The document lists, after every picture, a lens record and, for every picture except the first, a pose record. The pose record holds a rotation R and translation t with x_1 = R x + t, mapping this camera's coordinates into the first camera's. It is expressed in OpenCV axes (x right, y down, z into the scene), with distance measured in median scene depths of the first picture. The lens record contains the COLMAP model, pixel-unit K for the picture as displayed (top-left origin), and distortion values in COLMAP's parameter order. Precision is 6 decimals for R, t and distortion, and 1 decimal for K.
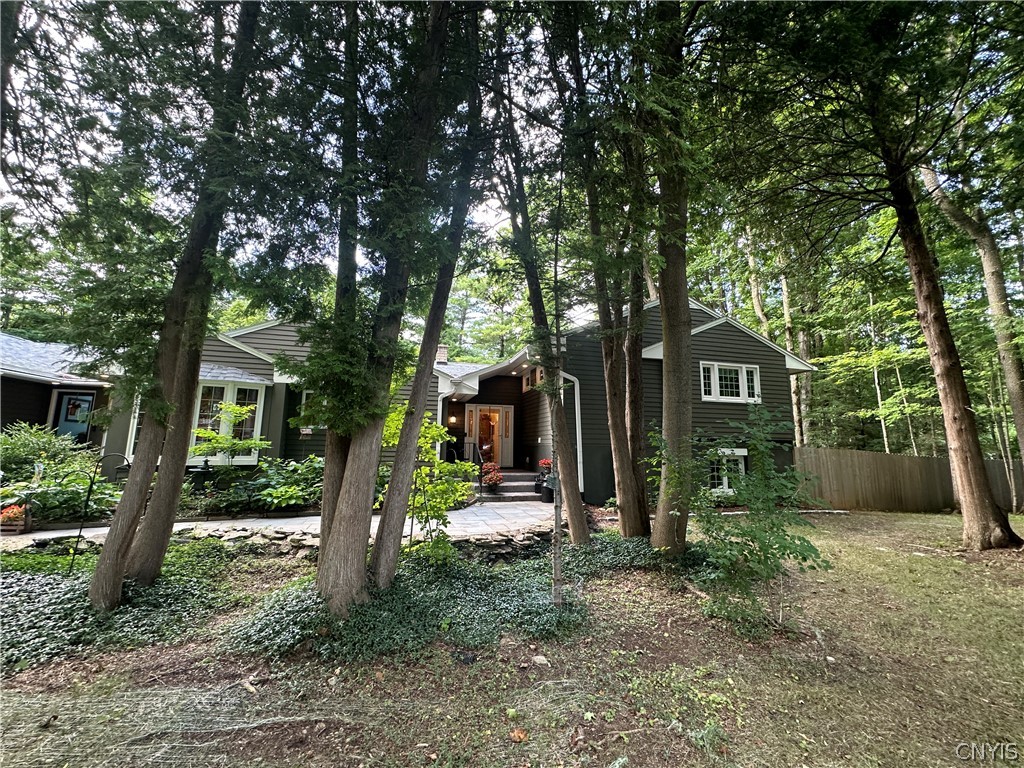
lens RADIAL K [[408.6, 0, 513.1], [0, 408.6, 384.7], [0, 0, 1]] dist [-0.001166, 0.000273]
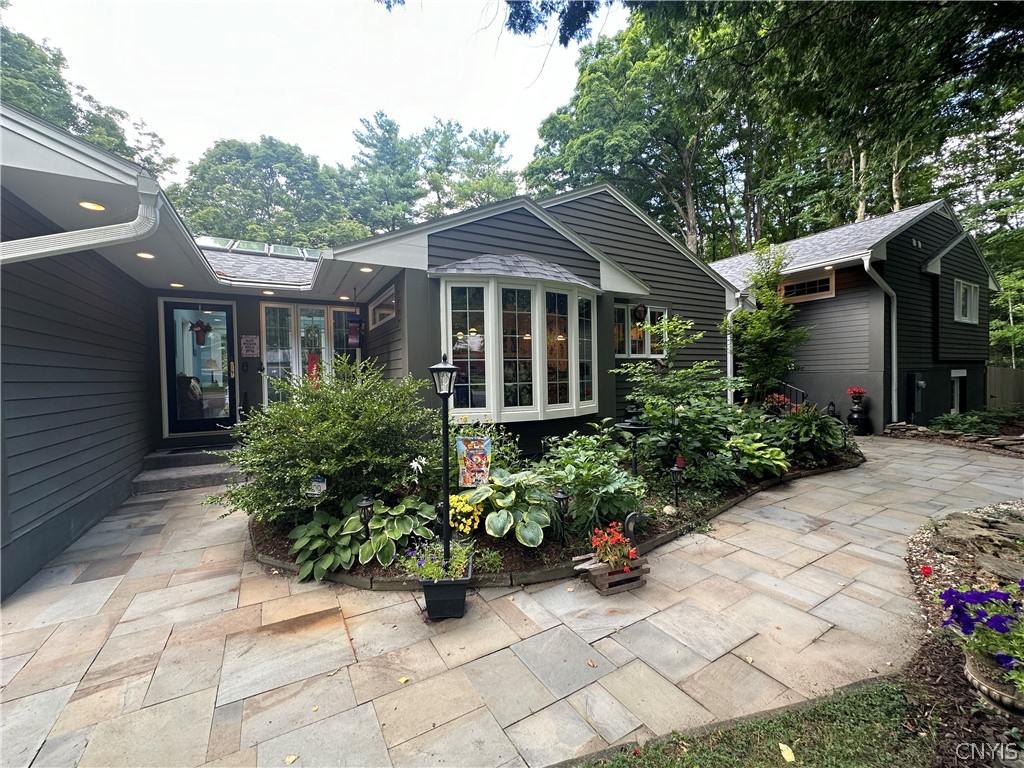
lens RADIAL K [[408.6, 0, 513.1], [0, 408.6, 384.7], [0, 0, 1]] dist [-0.001166, 0.000273]
pose [[0.963573, -0.044301, 0.263750, -1.509534], [-0.002493, 0.984655, 0.174495, 0.049287], [-0.267433, -0.168796, 0.948677, 0.696766]]
